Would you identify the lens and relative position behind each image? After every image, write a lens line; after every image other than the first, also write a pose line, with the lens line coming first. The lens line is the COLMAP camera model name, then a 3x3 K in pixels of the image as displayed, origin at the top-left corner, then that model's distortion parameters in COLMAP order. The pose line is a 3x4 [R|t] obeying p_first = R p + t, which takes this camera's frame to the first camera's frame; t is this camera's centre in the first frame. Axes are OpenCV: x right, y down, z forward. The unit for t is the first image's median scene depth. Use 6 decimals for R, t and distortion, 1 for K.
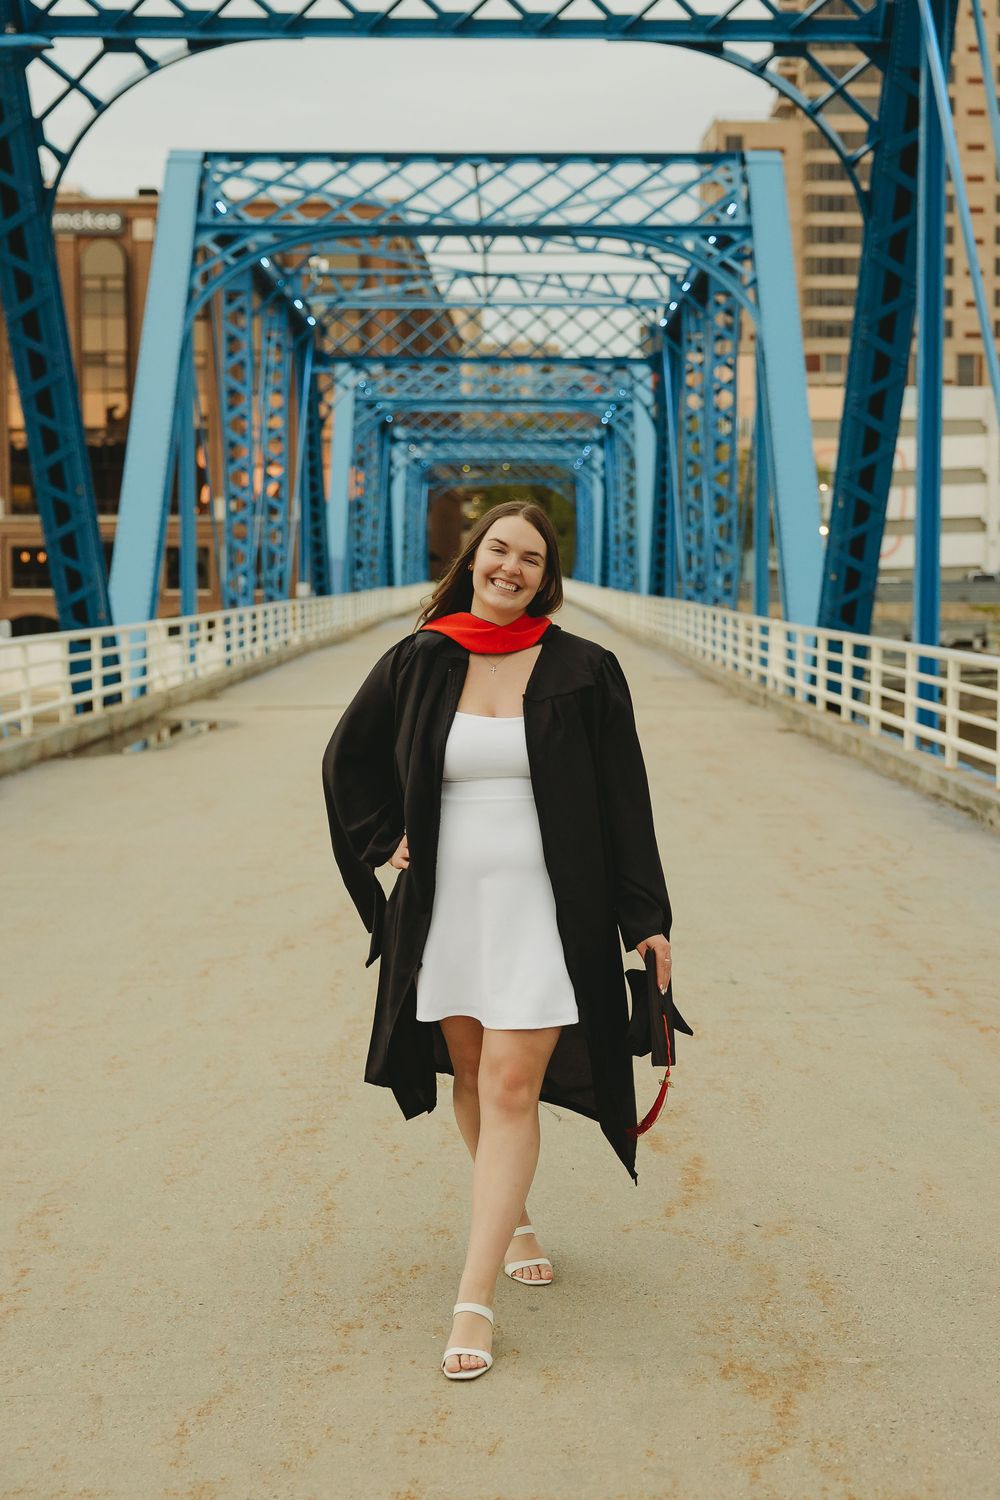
lens RADIAL K [[2187.0, 0, 554.4], [0, 2187.0, 722.3], [0, 0, 1]] dist [-0.022714, 0.062714]
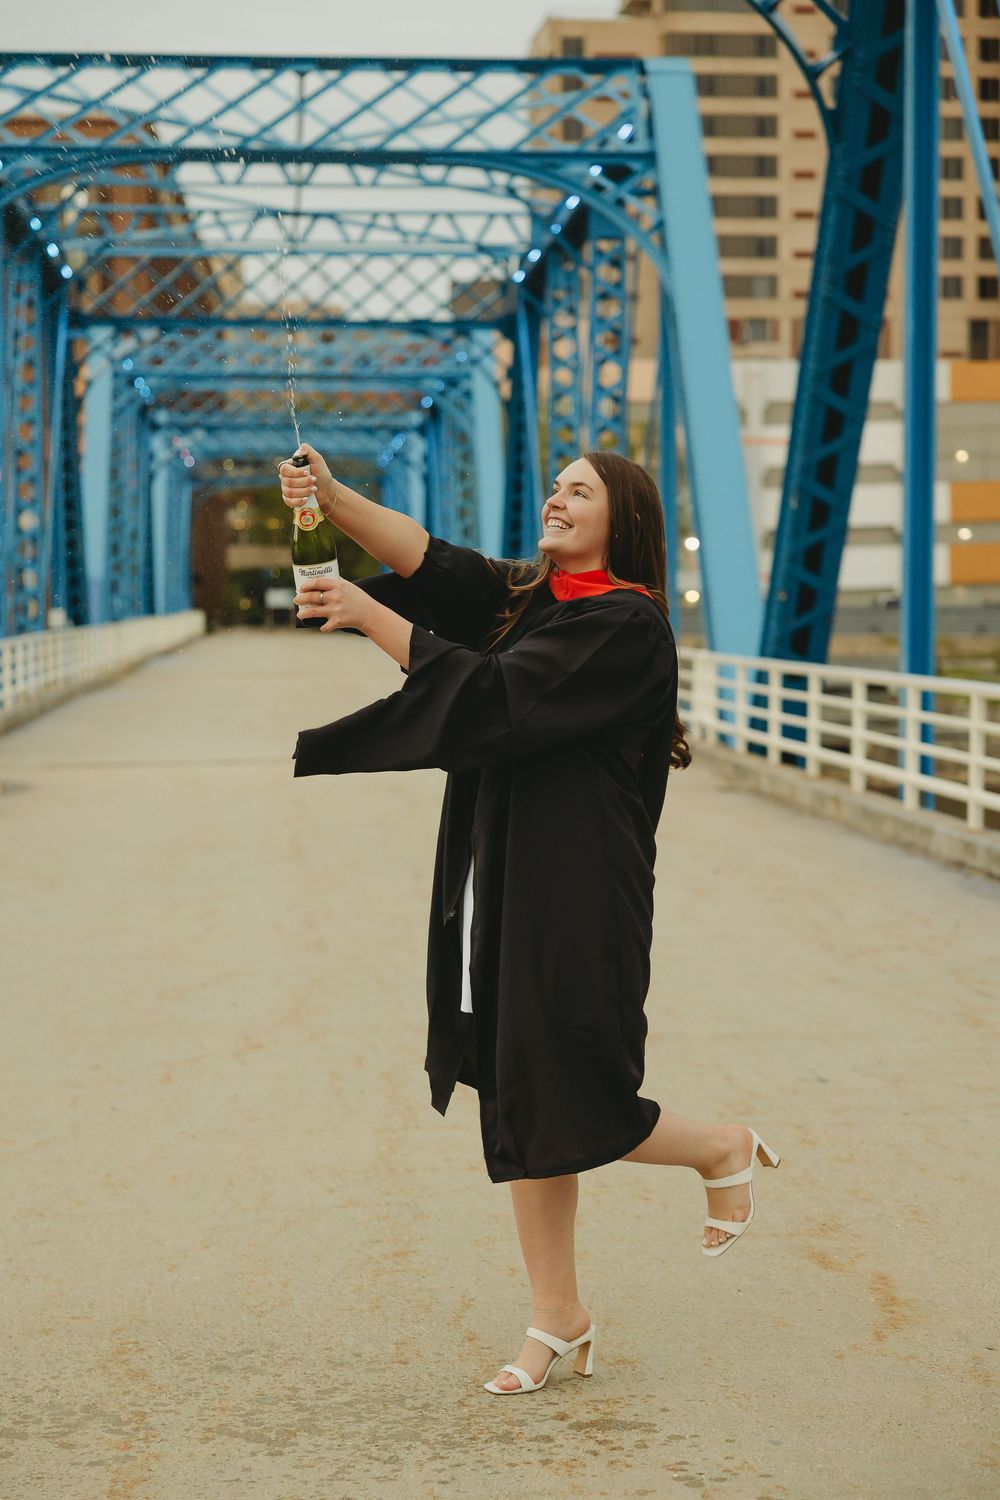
lens RADIAL K [[2830.3, 0, 481.9], [0, 2830.3, 774.8], [0, 0, 1]] dist [0.009904, 0.119775]
pose [[0.998008, -0.007034, 0.062700, -0.036090], [0.007485, 0.999948, -0.006956, 0.003812], [-0.062648, 0.007411, 0.998008, -0.014741]]
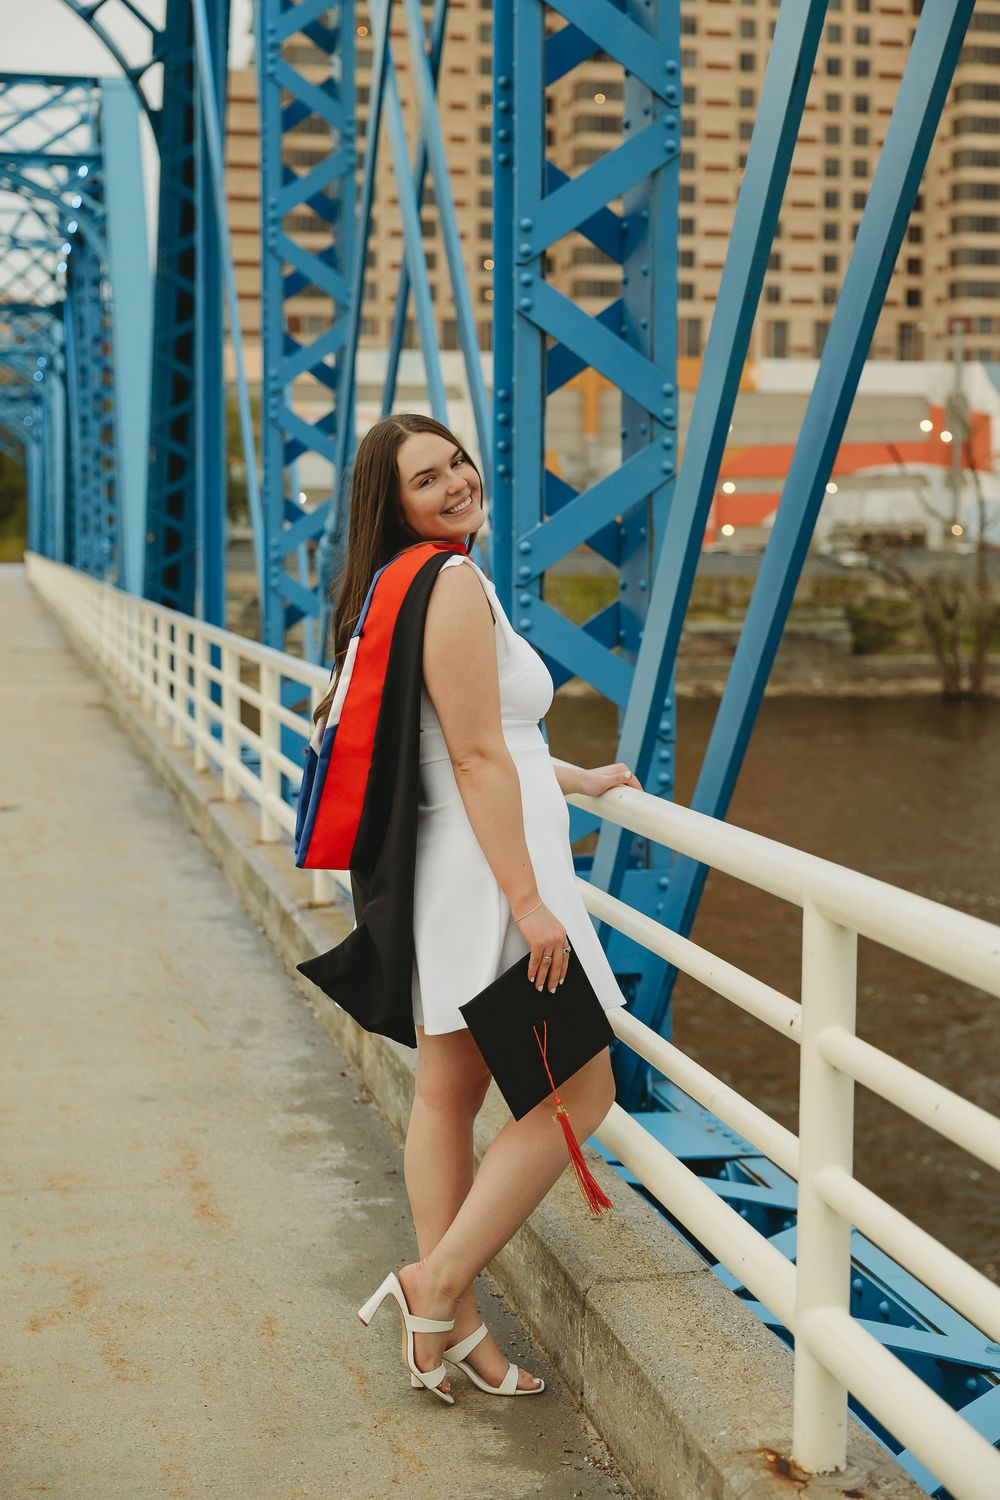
lens RADIAL K [[2217.9, 0, 502.8], [0, 2217.9, 723.2], [0, 0, 1]] dist [0.051093, -0.049474]
pose [[0.984635, -0.007411, 0.174470, 0.086034], [0.005432, 0.999915, 0.011818, 0.000769], [-0.174543, -0.010689, 0.984591, 0.044811]]
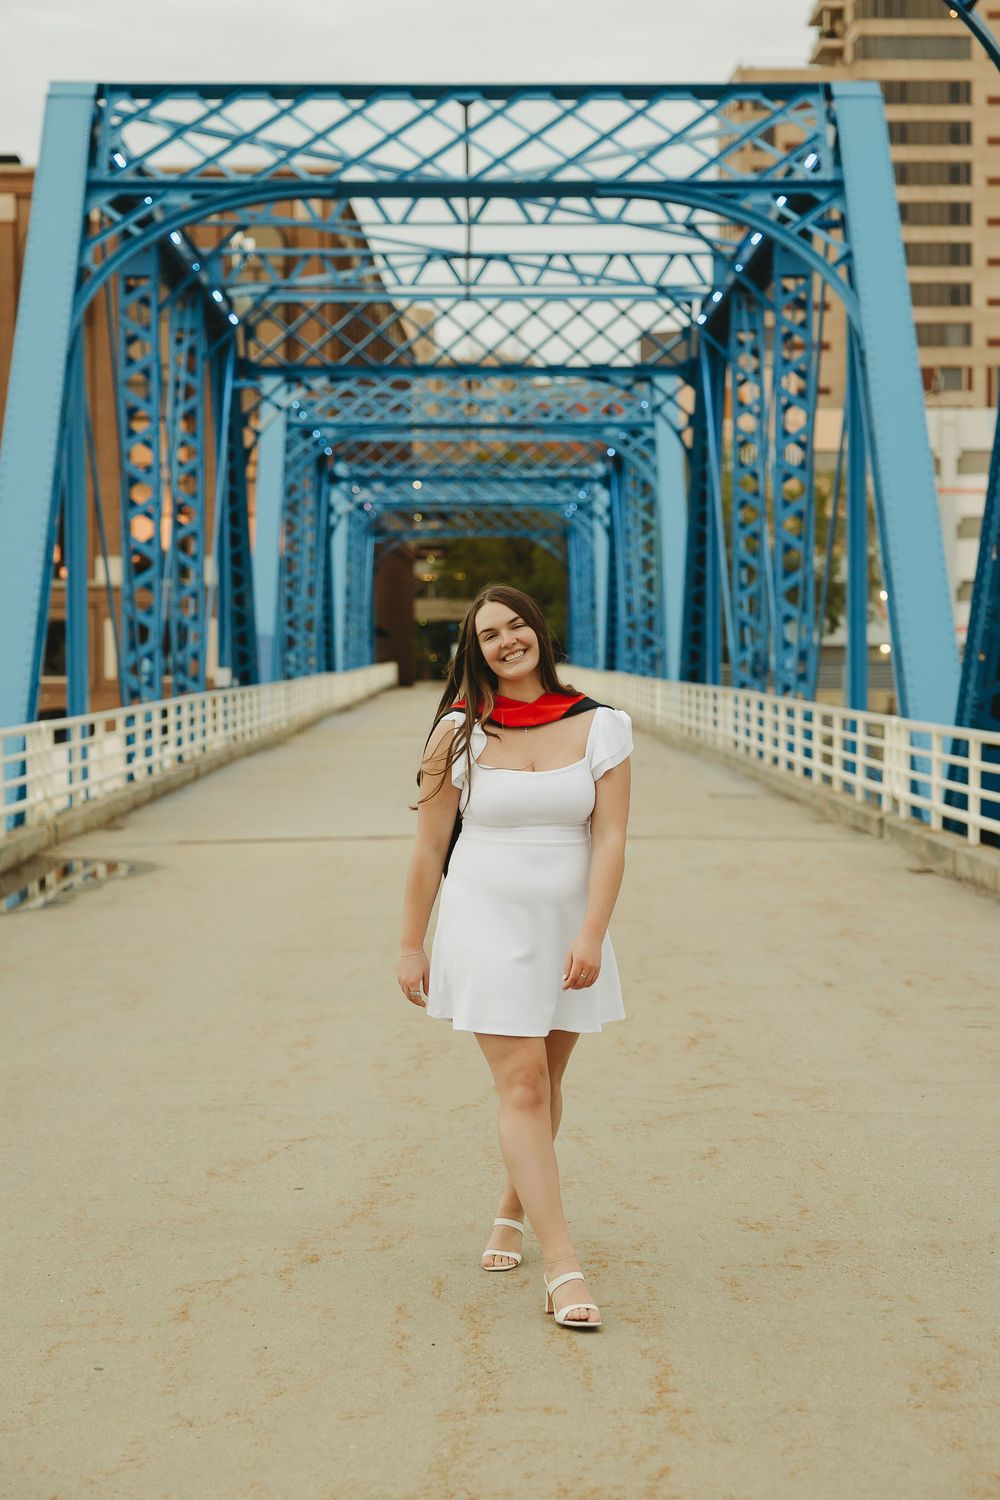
lens RADIAL K [[2753.1, 0, 533.3], [0, 2753.1, 748.2], [0, 0, 1]] dist [0.004651, 0.130450]
pose [[0.999940, -0.005994, 0.009175, -0.022520], [0.006292, 0.999443, -0.032772, -0.005870], [-0.008974, 0.032828, 0.999421, 0.073965]]
